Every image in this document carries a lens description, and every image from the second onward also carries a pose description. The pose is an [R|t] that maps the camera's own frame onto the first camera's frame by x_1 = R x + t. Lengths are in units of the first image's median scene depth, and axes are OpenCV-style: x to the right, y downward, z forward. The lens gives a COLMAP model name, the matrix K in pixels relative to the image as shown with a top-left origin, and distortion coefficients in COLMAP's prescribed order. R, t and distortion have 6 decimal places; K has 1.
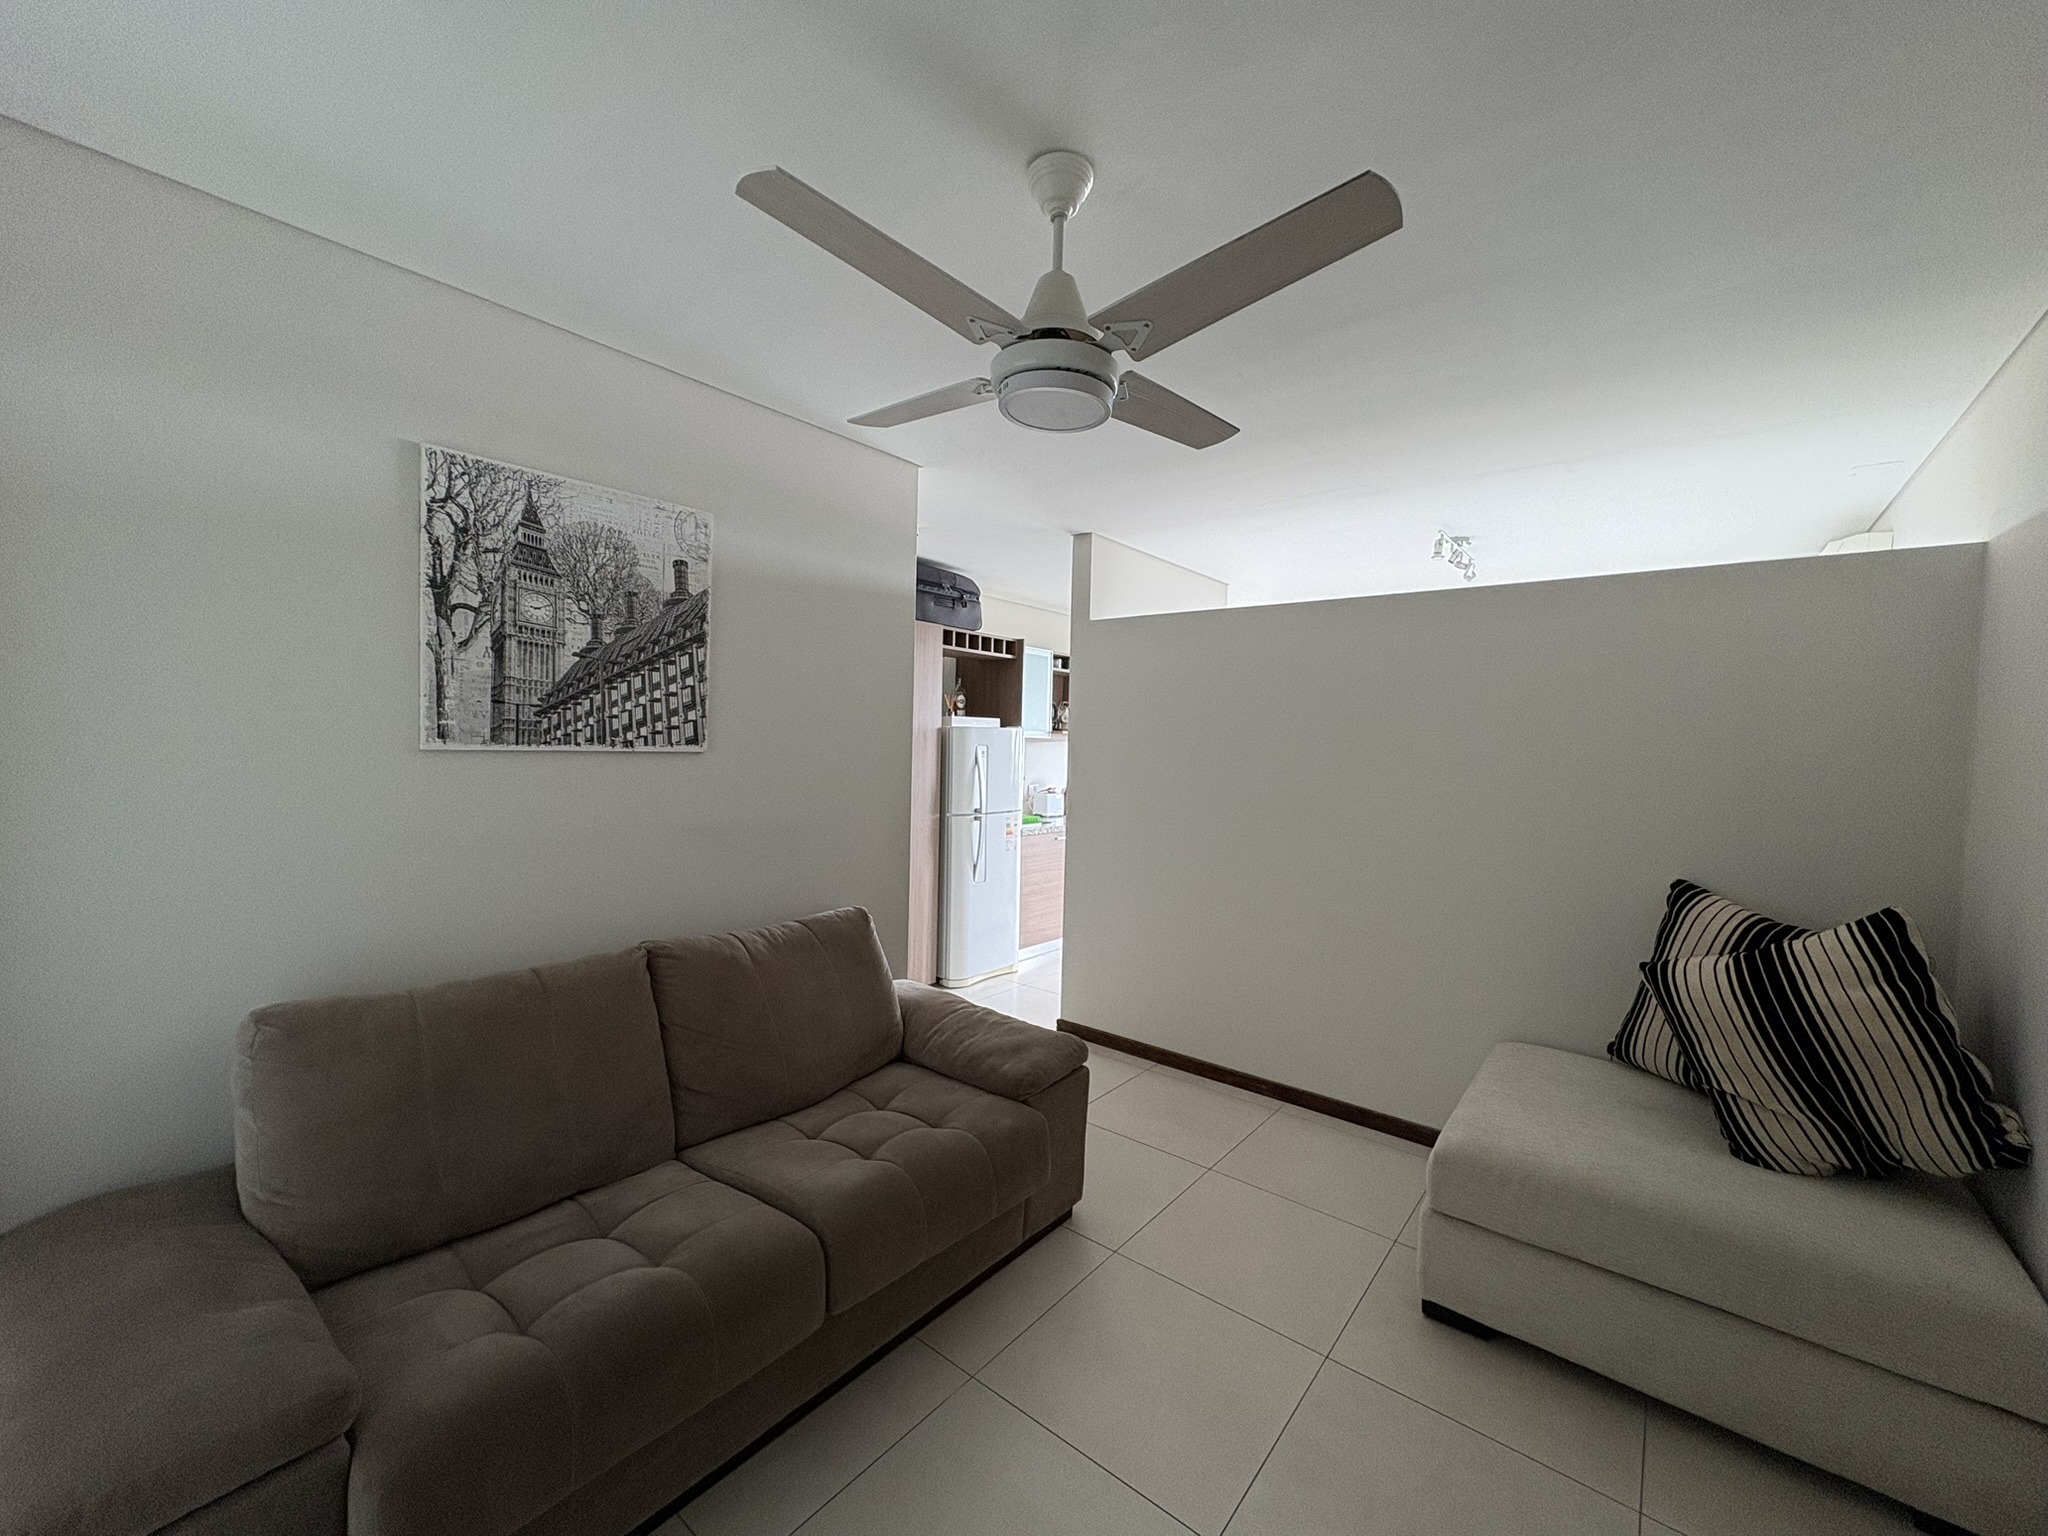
lens RADIAL K [[806.8, 0, 1022.7], [0, 806.8, 761.8], [0, 0, 1]] dist [-0.003897, -0.000102]
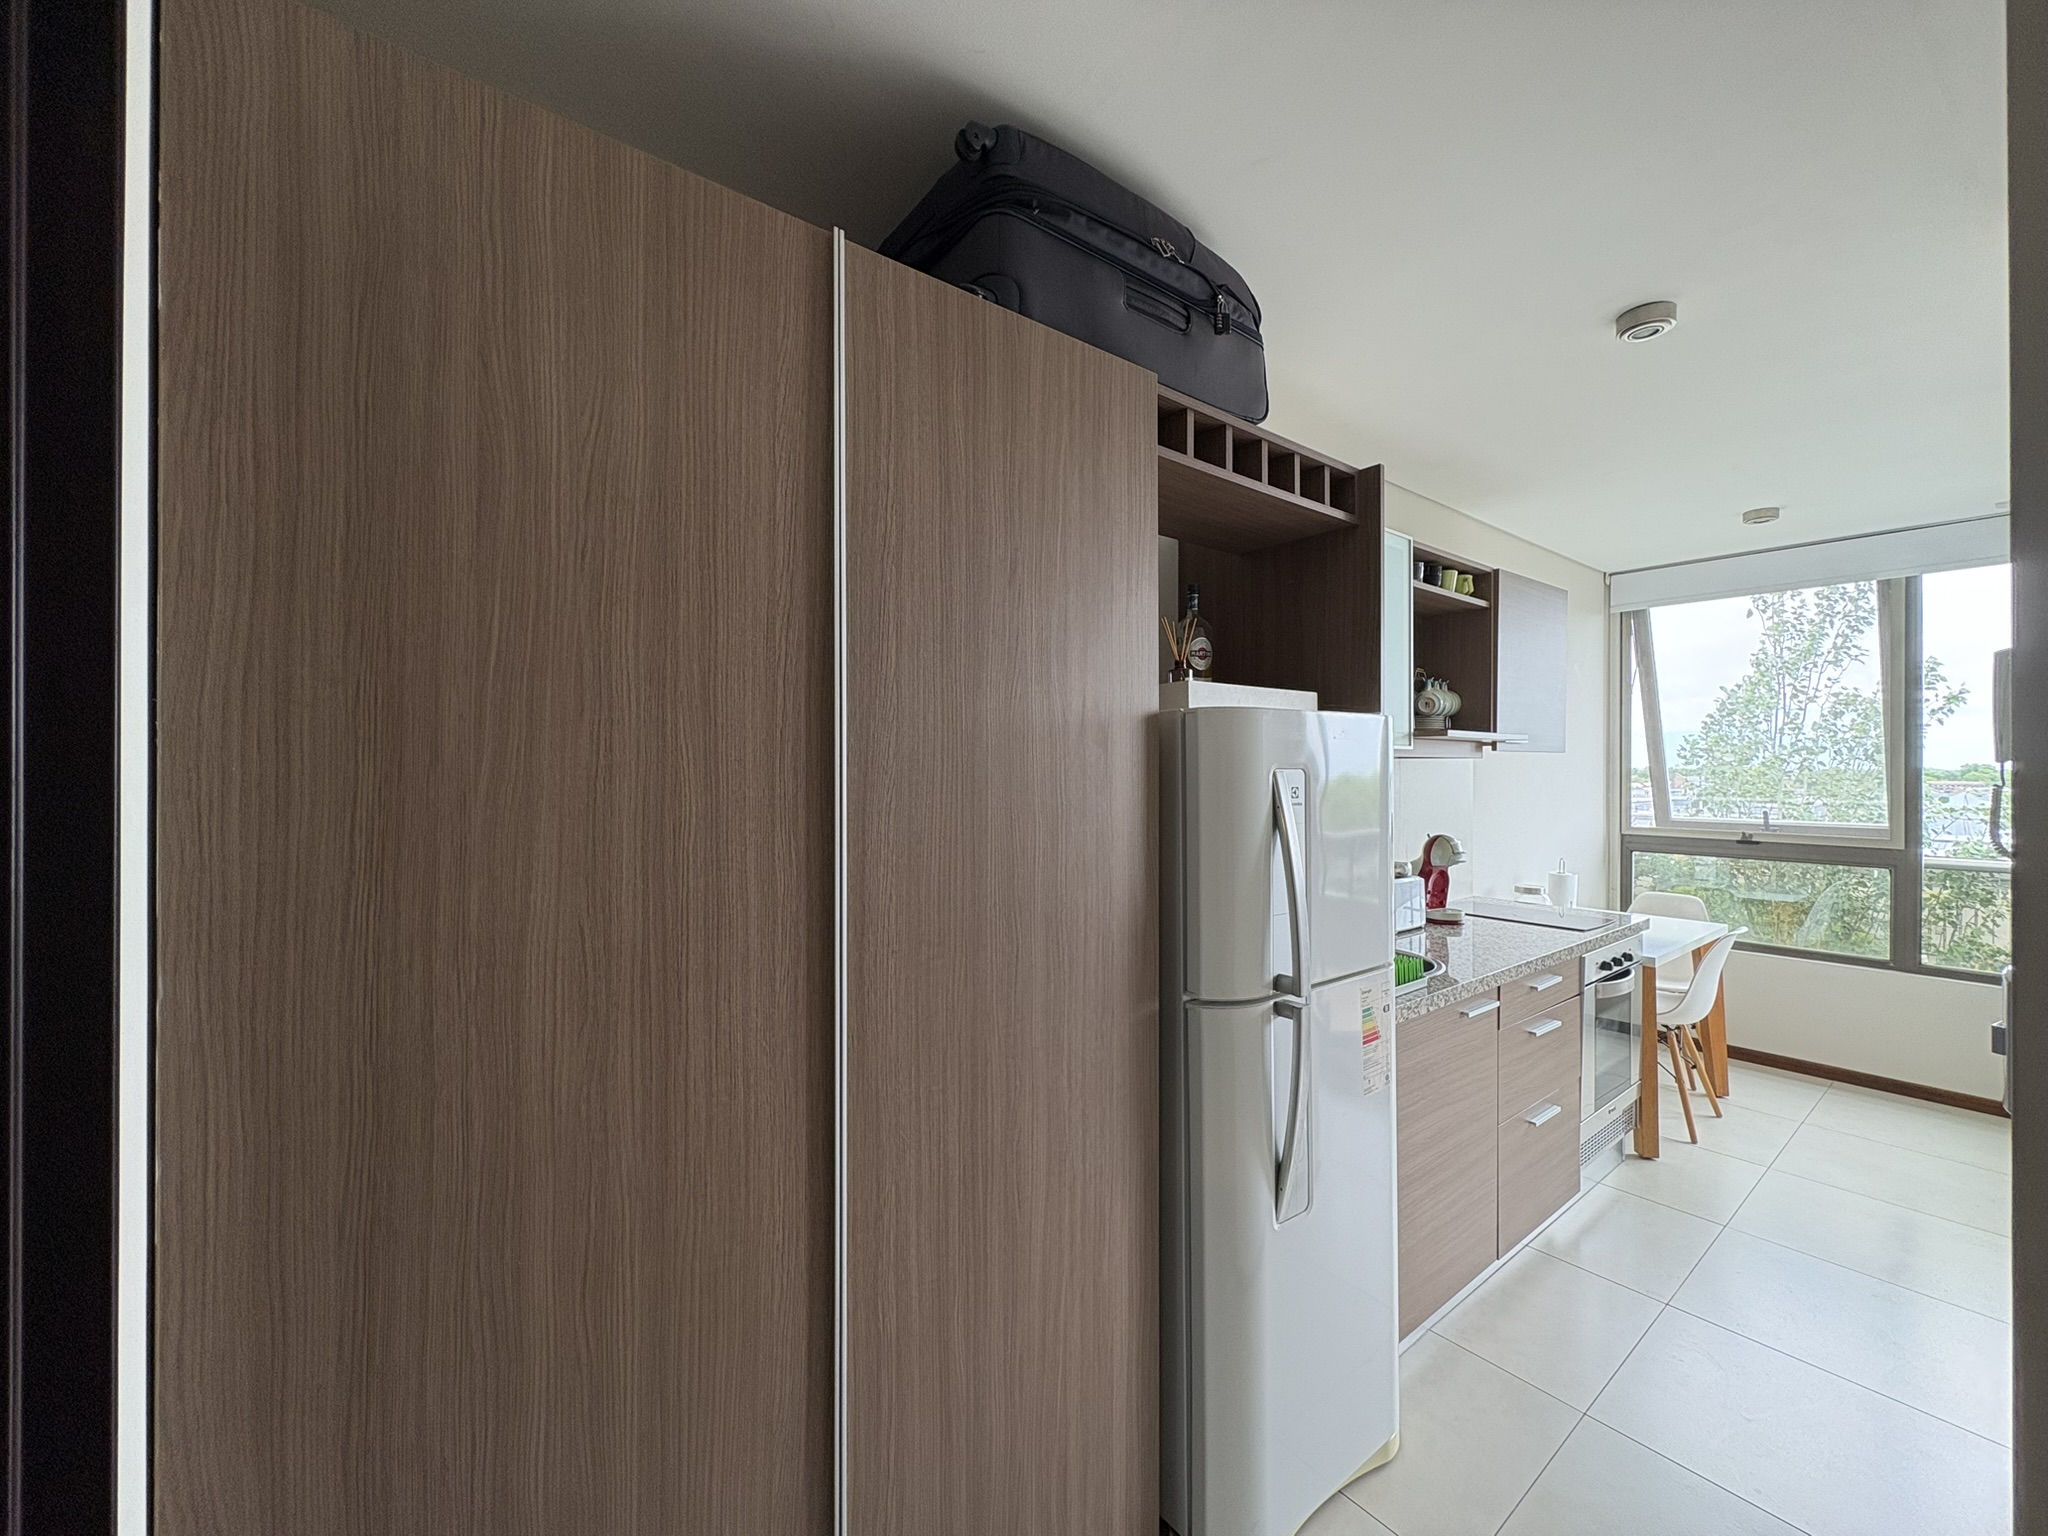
lens RADIAL K [[806.8, 0, 1022.7], [0, 806.8, 761.8], [0, 0, 1]] dist [-0.003897, -0.000102]
pose [[0.972866, -0.023028, -0.230222, -0.079539], [0.017373, 0.999496, -0.026557, -0.015751], [0.230717, 0.021837, 0.972776, 0.679487]]
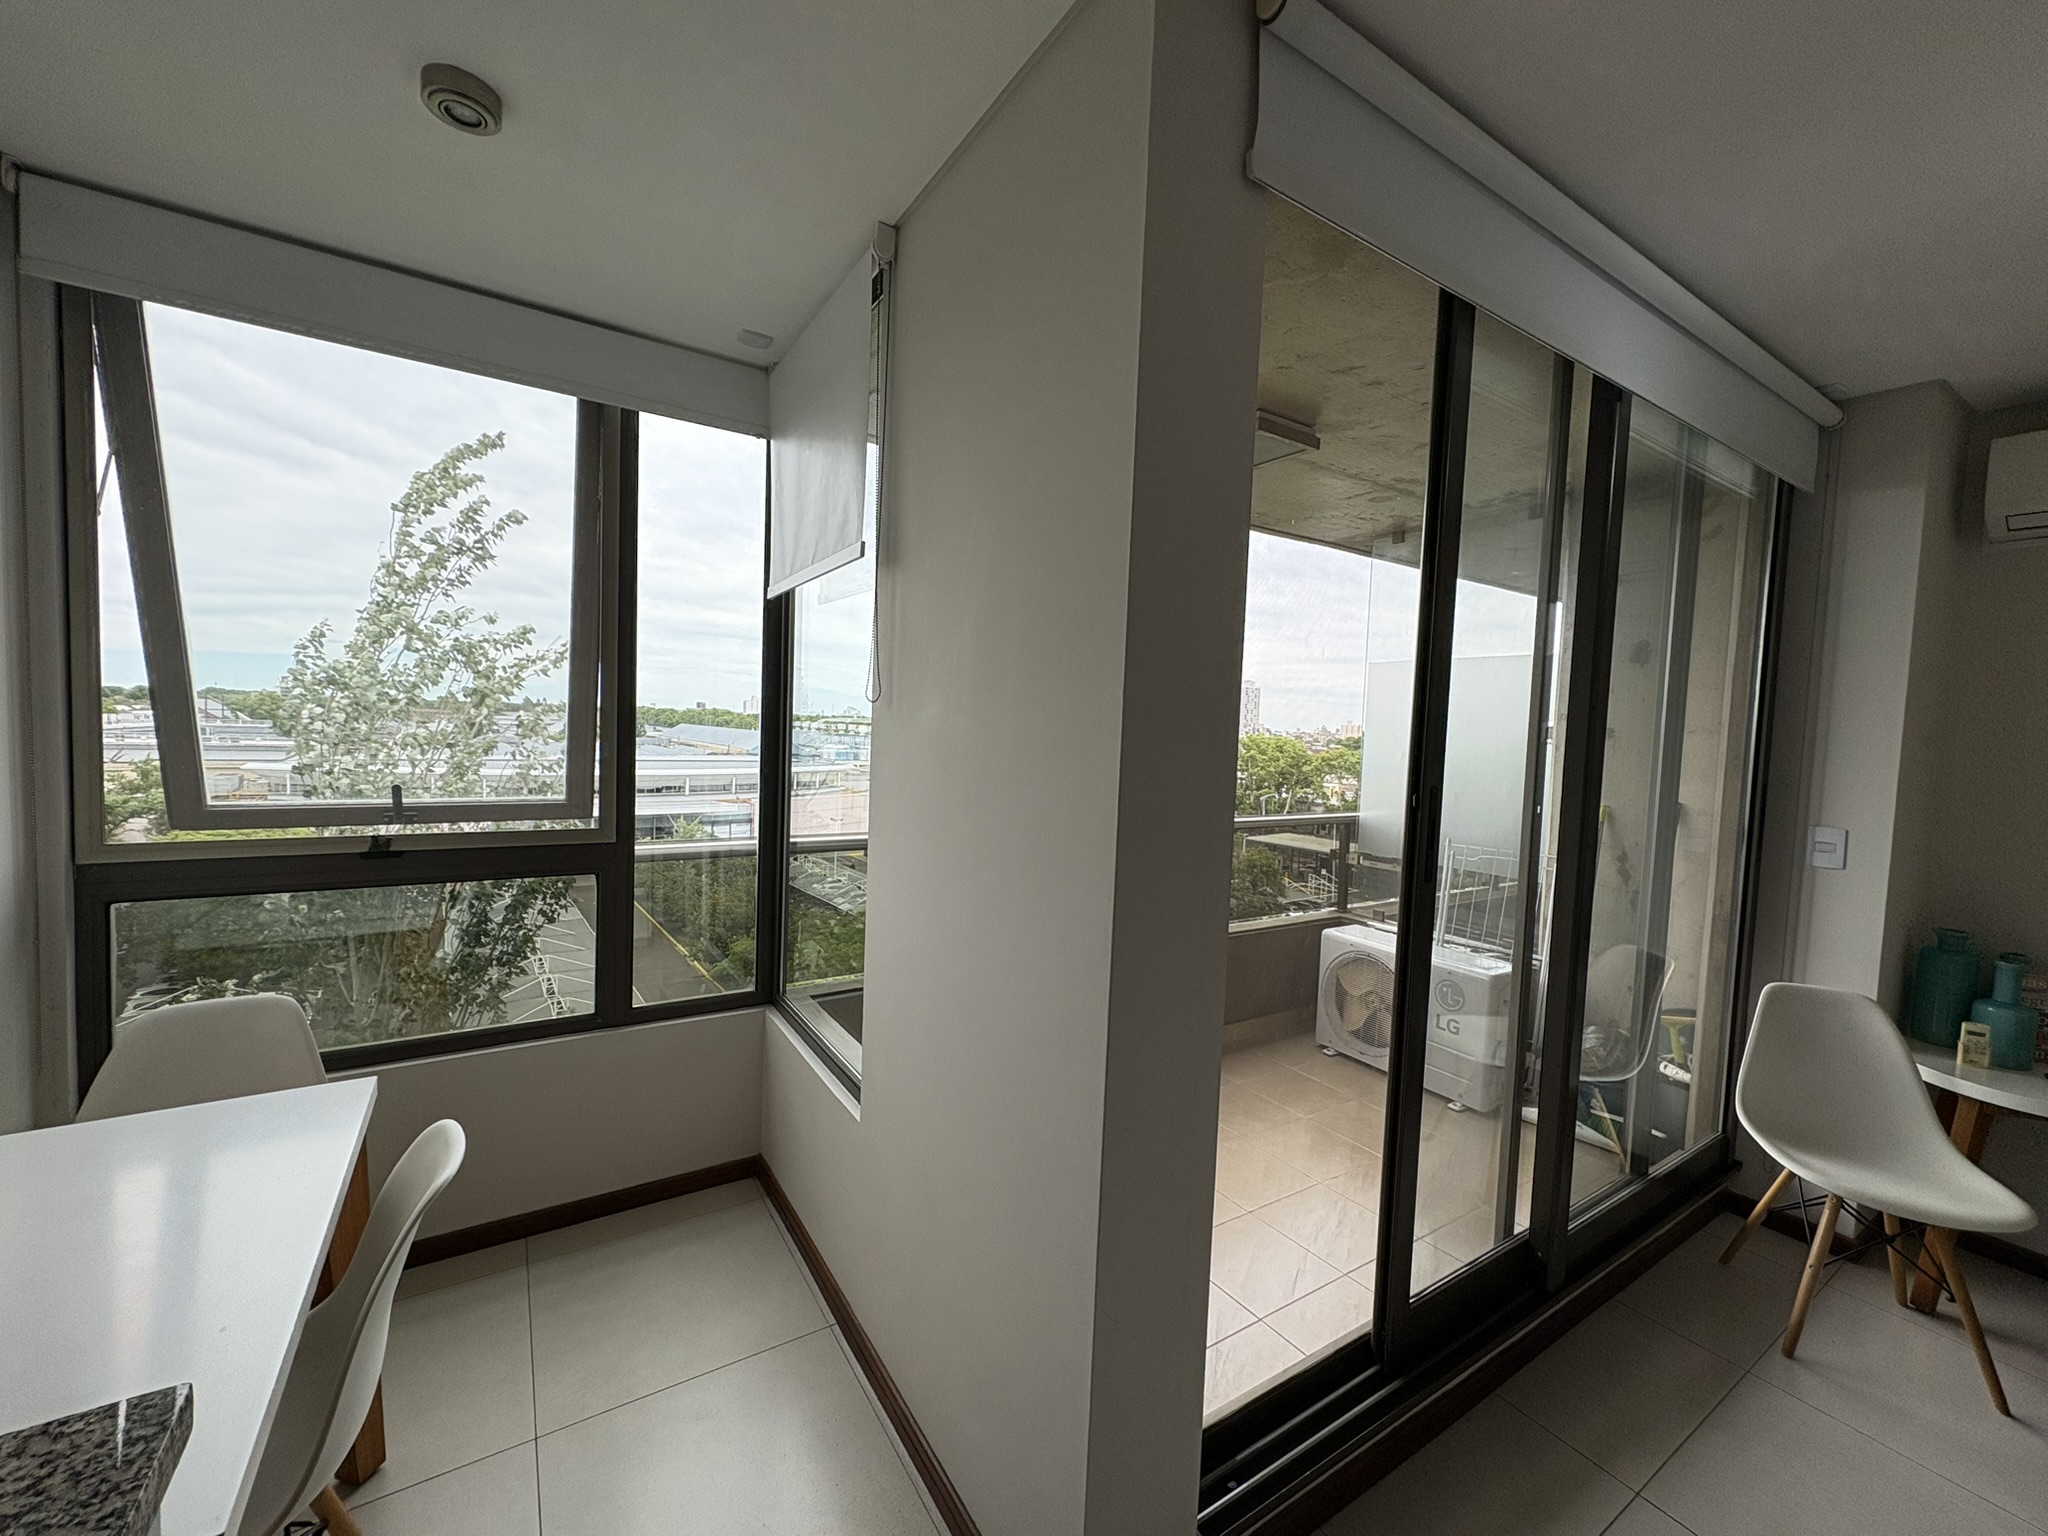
lens RADIAL K [[804.6, 0, 1024.0], [0, 804.6, 768.0], [0, 0, 1]] dist [0.002487, -0.000083]
pose [[0.316200, -0.060966, 0.946732, 0.173440], [-0.025065, 0.997048, 0.072577, -0.022024], [-0.948361, -0.046679, 0.313738, 1.226454]]
